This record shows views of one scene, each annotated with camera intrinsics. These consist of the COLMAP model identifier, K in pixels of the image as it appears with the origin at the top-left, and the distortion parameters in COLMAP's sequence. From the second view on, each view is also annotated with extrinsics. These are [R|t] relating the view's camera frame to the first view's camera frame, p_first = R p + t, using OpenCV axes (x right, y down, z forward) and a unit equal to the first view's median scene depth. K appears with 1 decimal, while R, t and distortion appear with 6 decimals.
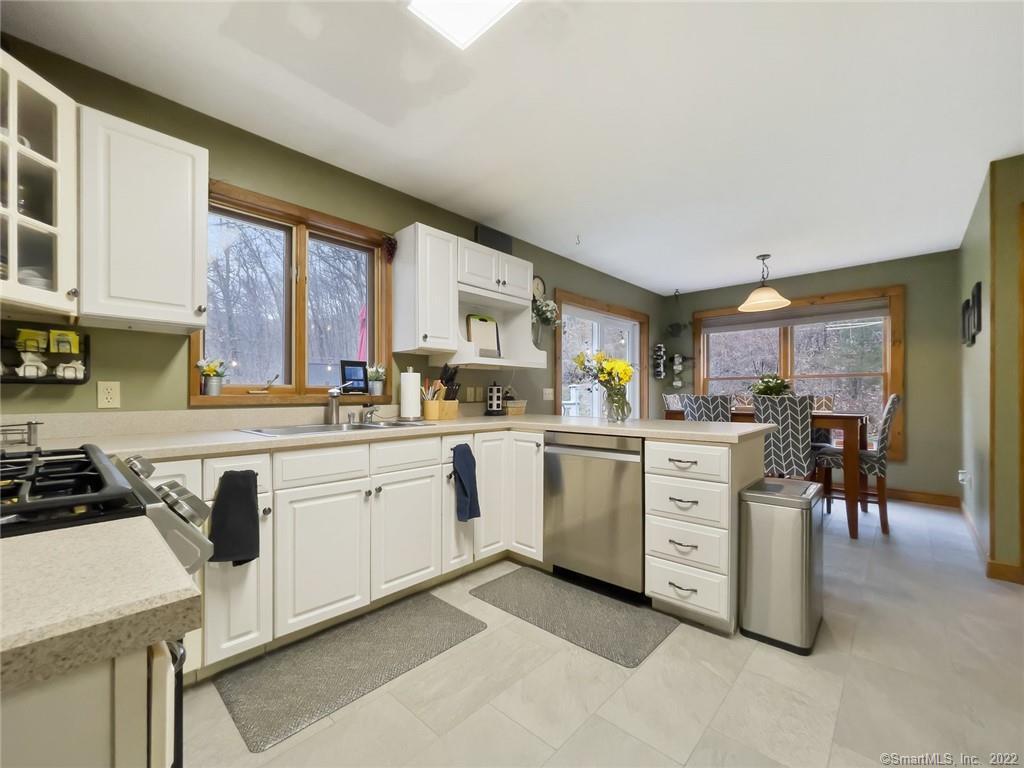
lens RADIAL K [[426.4, 0, 509.7], [0, 426.4, 398.0], [0, 0, 1]] dist [-0.001727, -0.000074]
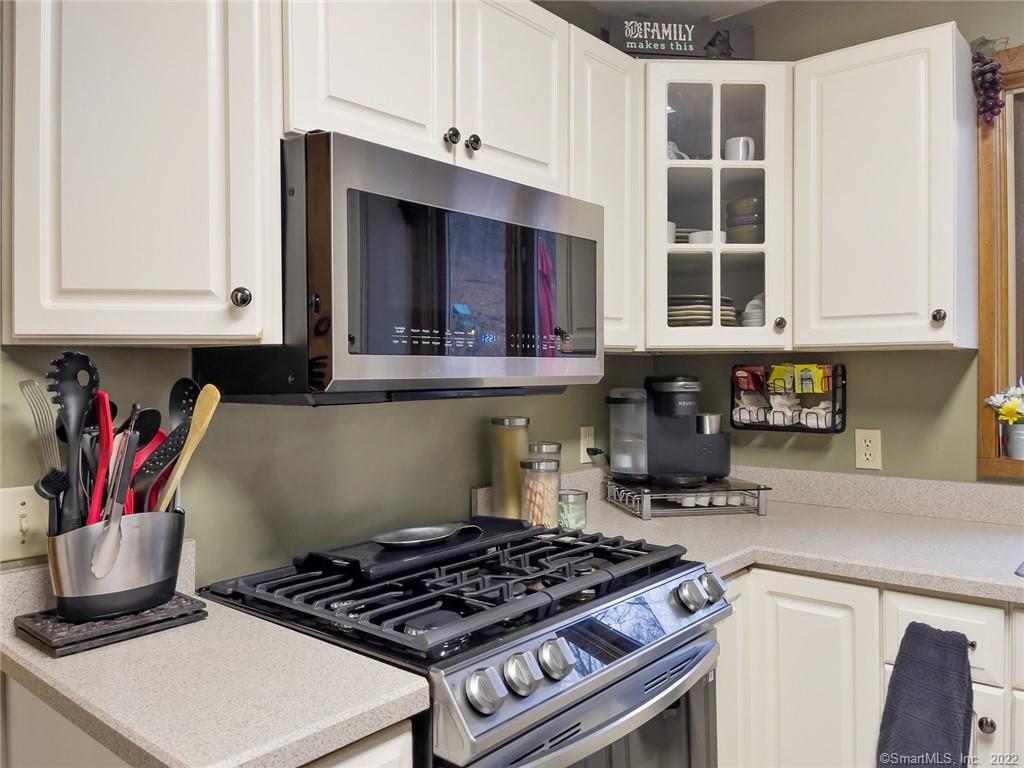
lens RADIAL K [[790.0, 0, 489.6], [0, 790.0, 379.5], [0, 0, 1]] dist [0.048096, -0.081263]
pose [[0.036287, 0.014116, -0.999242, 0.196721], [-0.000060, 0.999900, 0.014123, -0.090605], [0.999341, -0.000452, 0.036284, 0.234821]]
